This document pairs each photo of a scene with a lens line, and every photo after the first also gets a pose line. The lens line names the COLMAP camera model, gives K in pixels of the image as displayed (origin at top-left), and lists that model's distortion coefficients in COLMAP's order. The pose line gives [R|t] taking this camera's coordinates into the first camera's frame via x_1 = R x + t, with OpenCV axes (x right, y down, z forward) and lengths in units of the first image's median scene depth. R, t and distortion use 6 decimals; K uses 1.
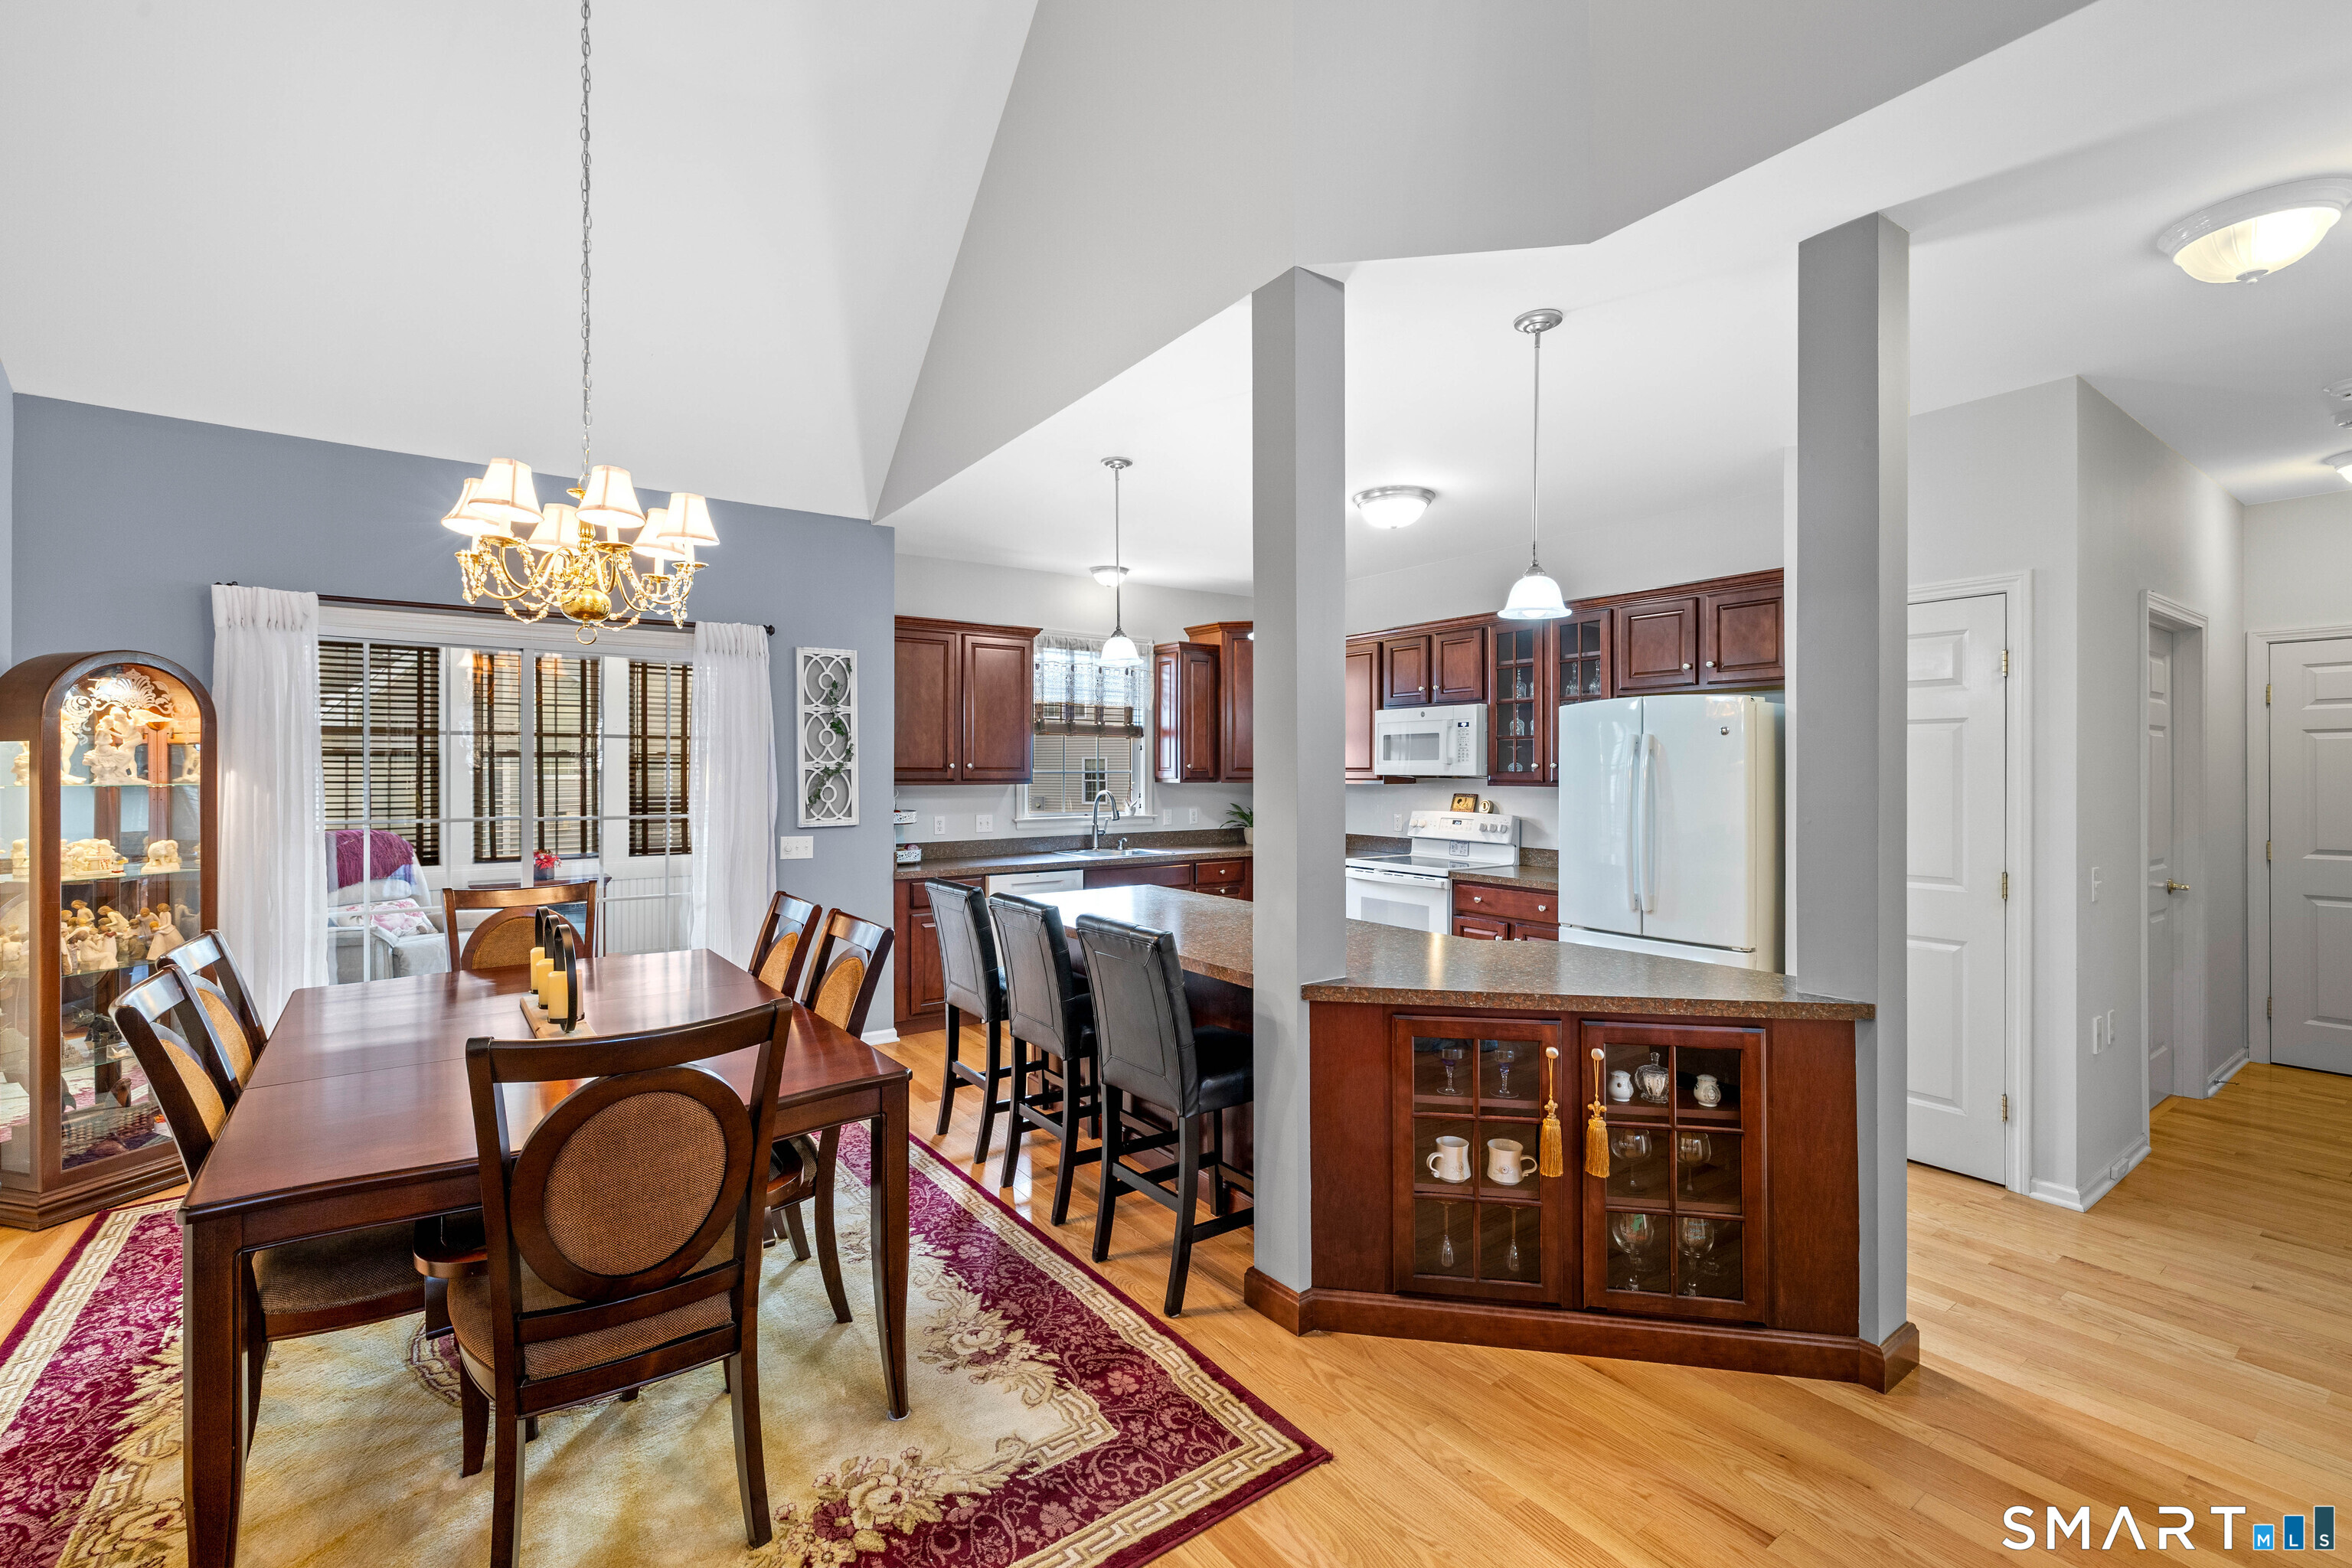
lens RADIAL K [[997.4, 0, 1166.0], [0, 997.4, 770.6], [0, 0, 1]] dist [0.000333, 0.000973]
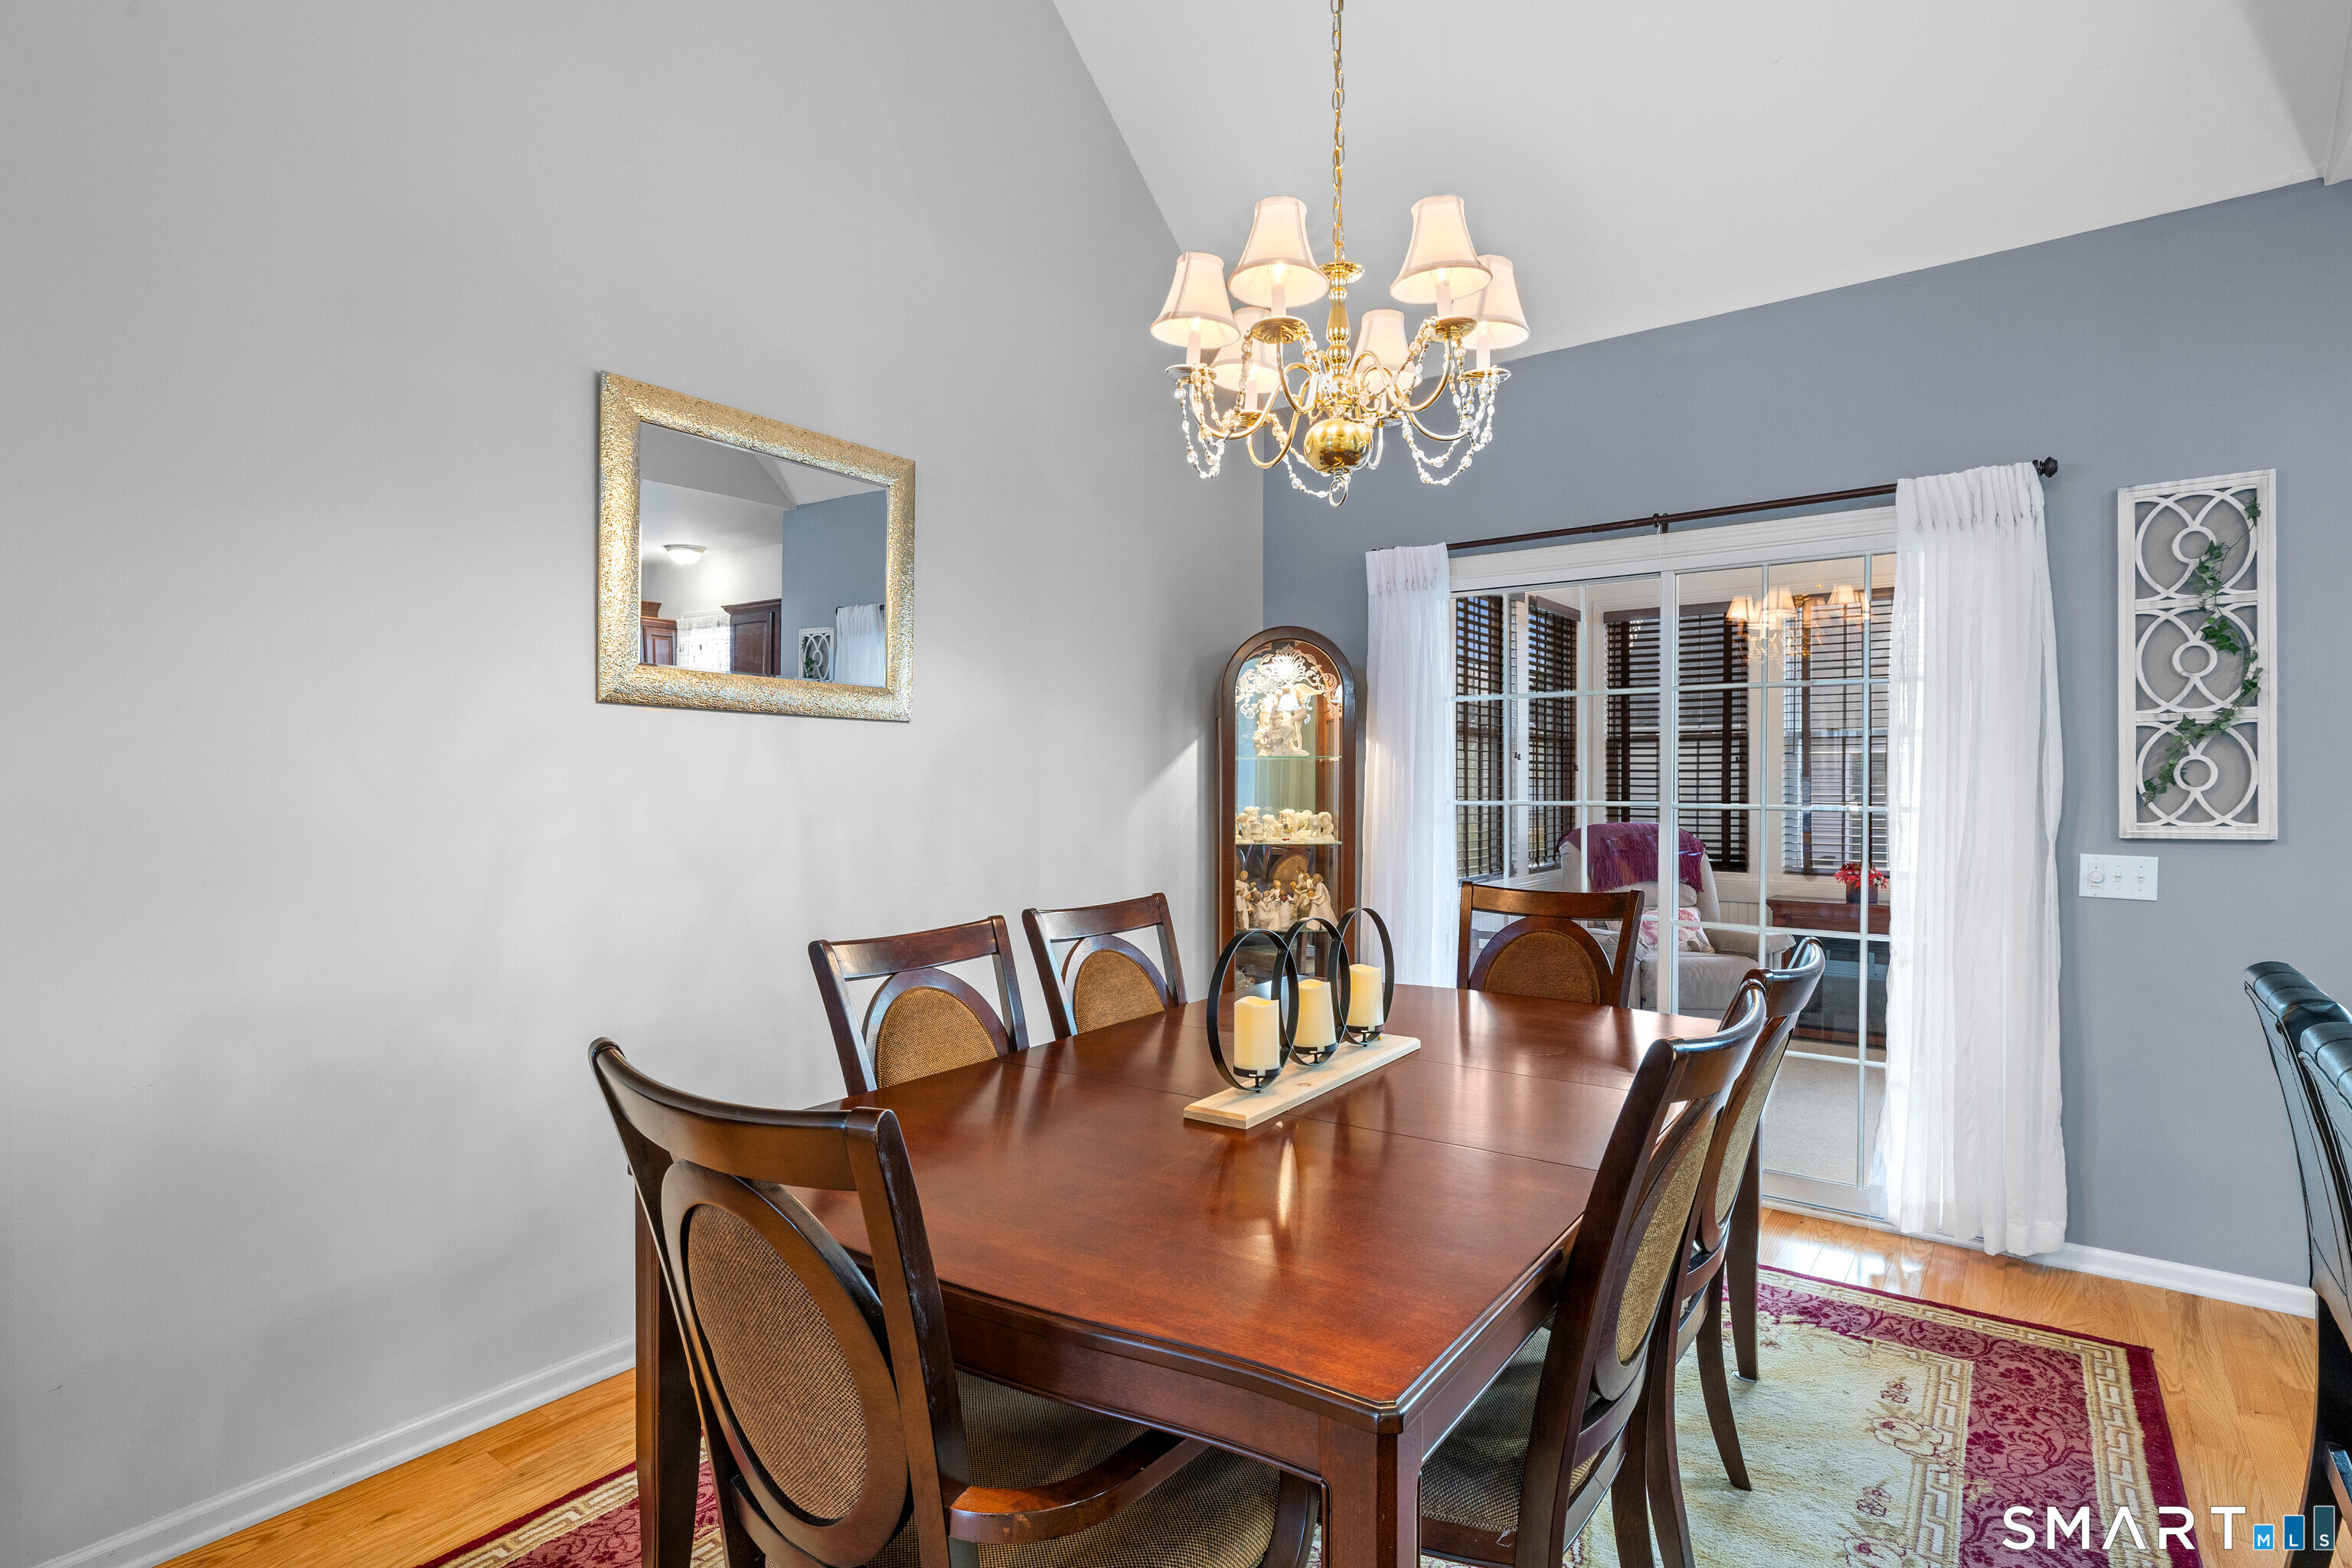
lens RADIAL K [[1182.0, 0, 1181.7], [0, 1182.0, 795.6], [0, 0, 1]] dist [-0.004469, 0.002239]
pose [[0.309654, 0.010162, -0.950795, 0.071294], [0.001027, 0.999939, 0.011022, 0.031507], [0.950849, -0.004390, 0.309625, 0.395065]]
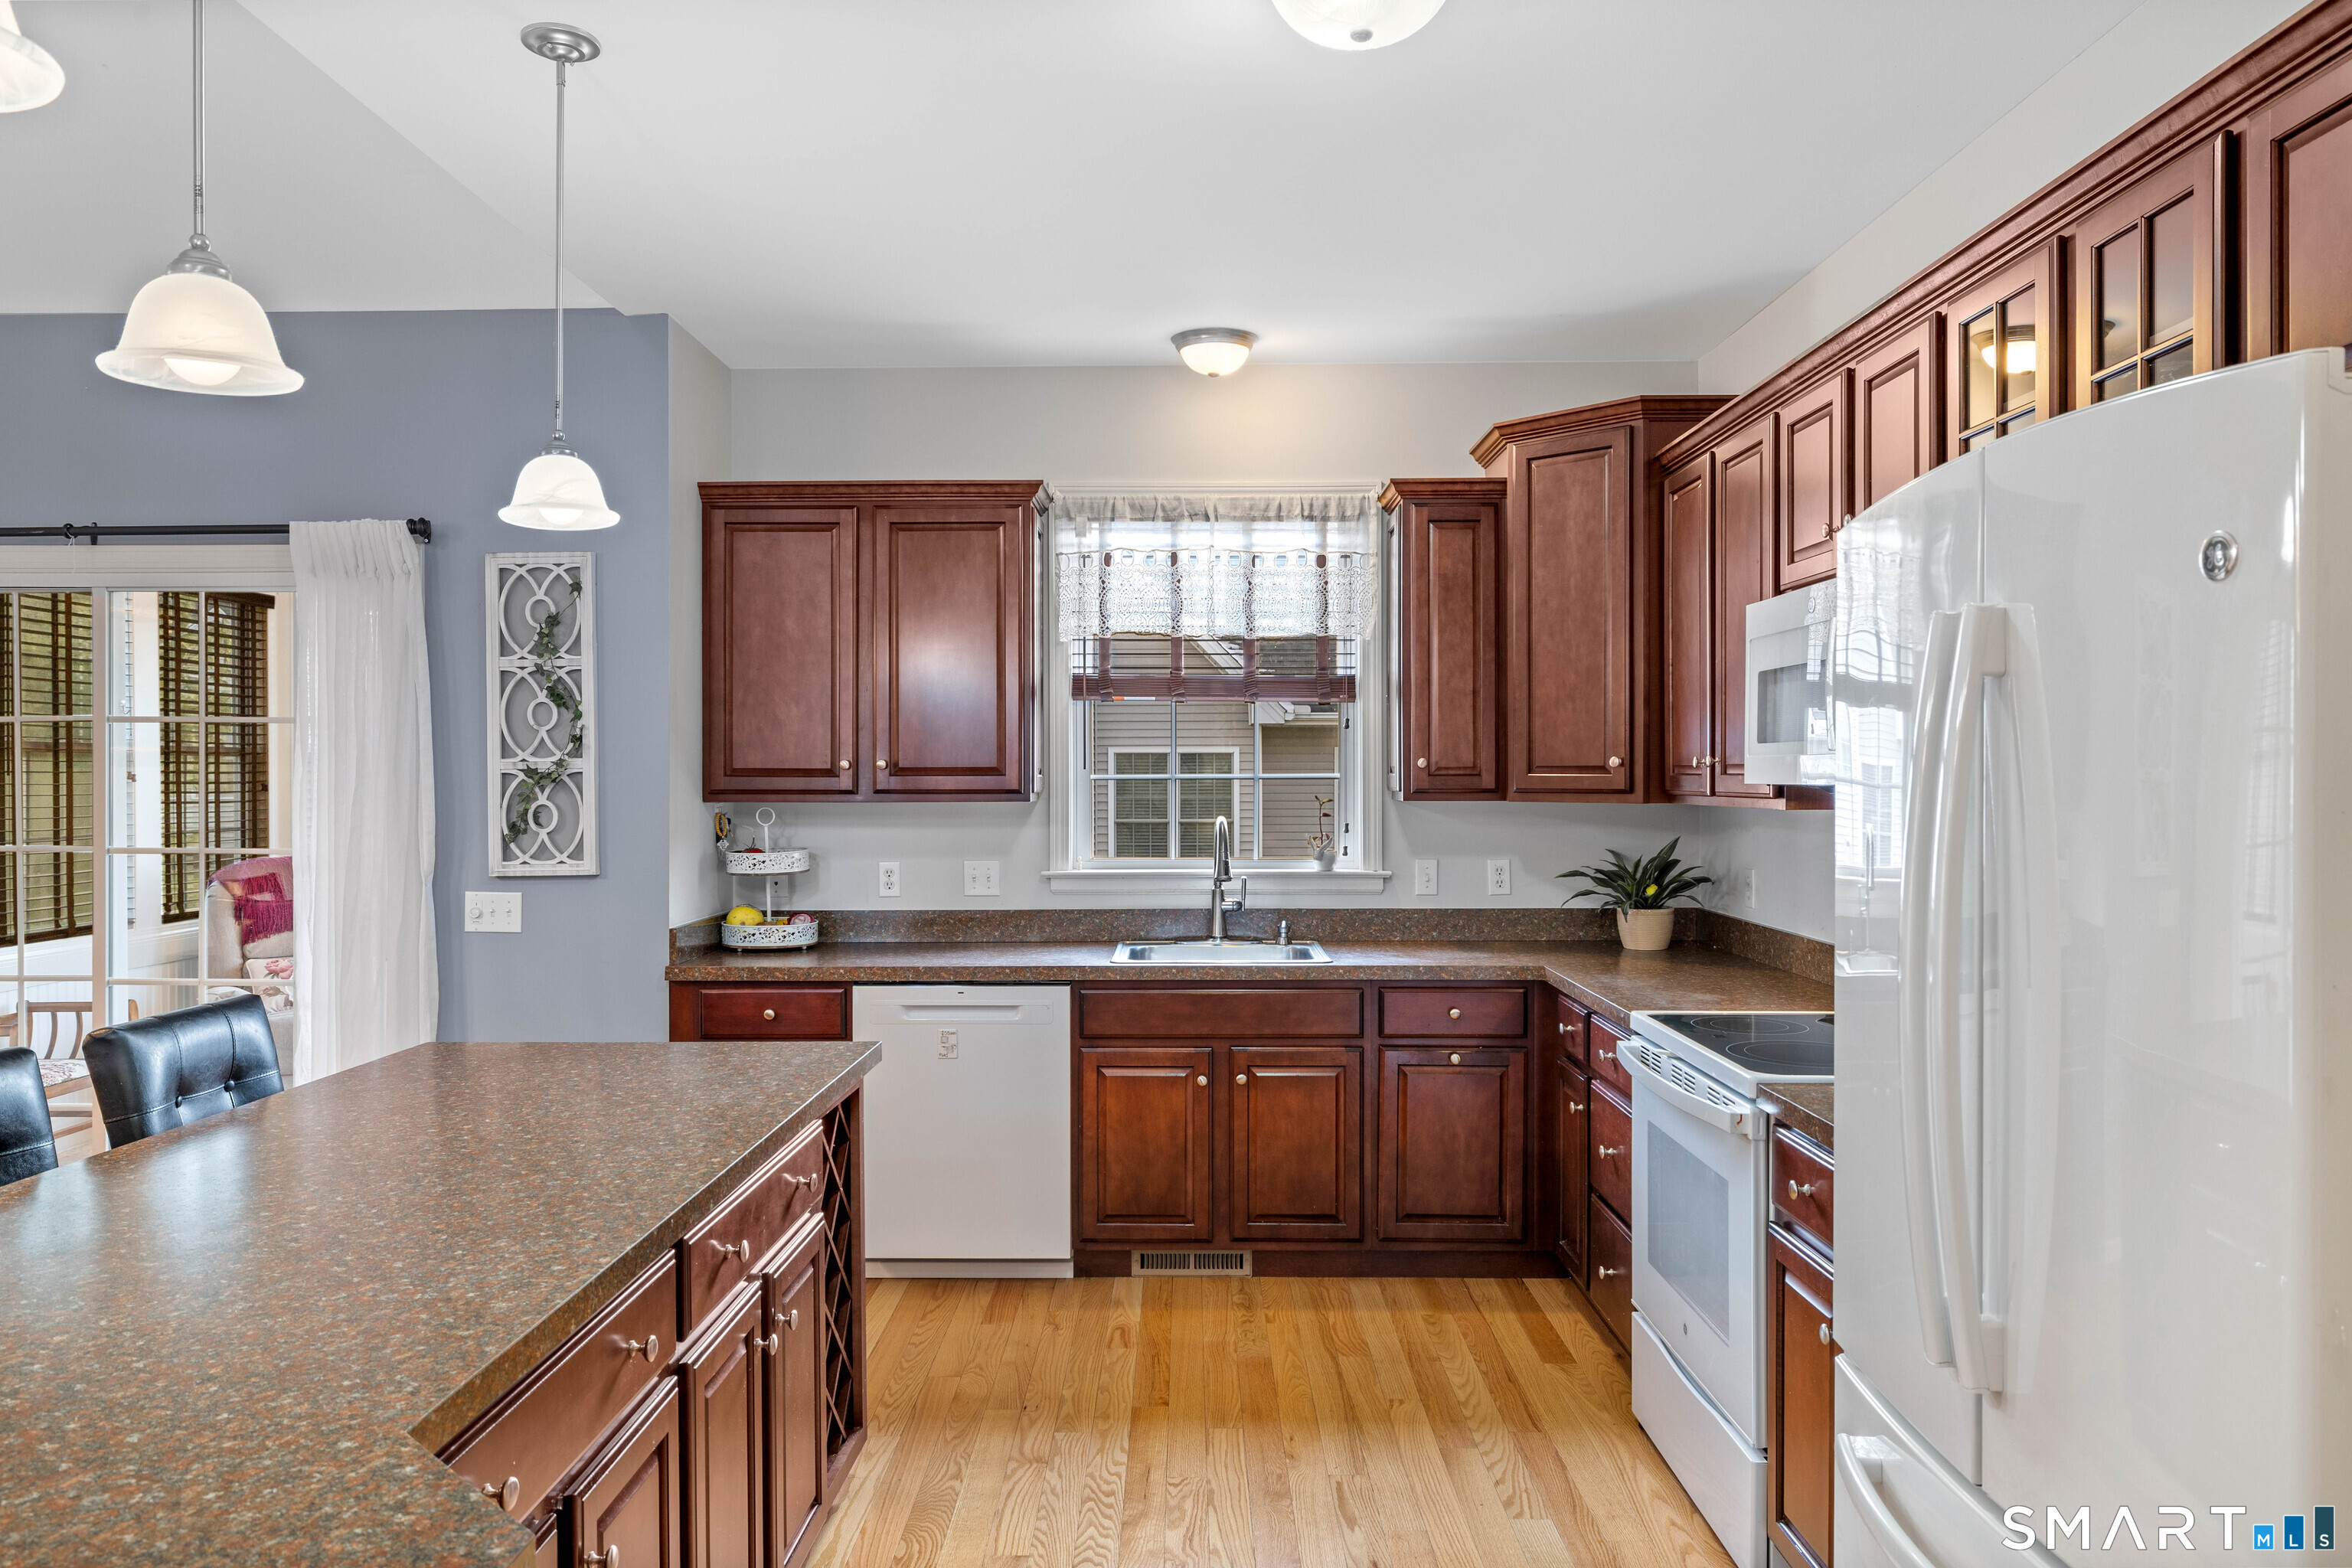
lens RADIAL K [[1590.7, 0, 1159.3], [0, 1590.7, 779.2], [0, 0, 1]] dist [0.010090, -0.001468]
pose [[0.804388, 0.000141, -0.594105, 0.528397], [0.001892, 0.999994, 0.002799, 0.000836], [0.594102, -0.003376, 0.804383, 0.572612]]
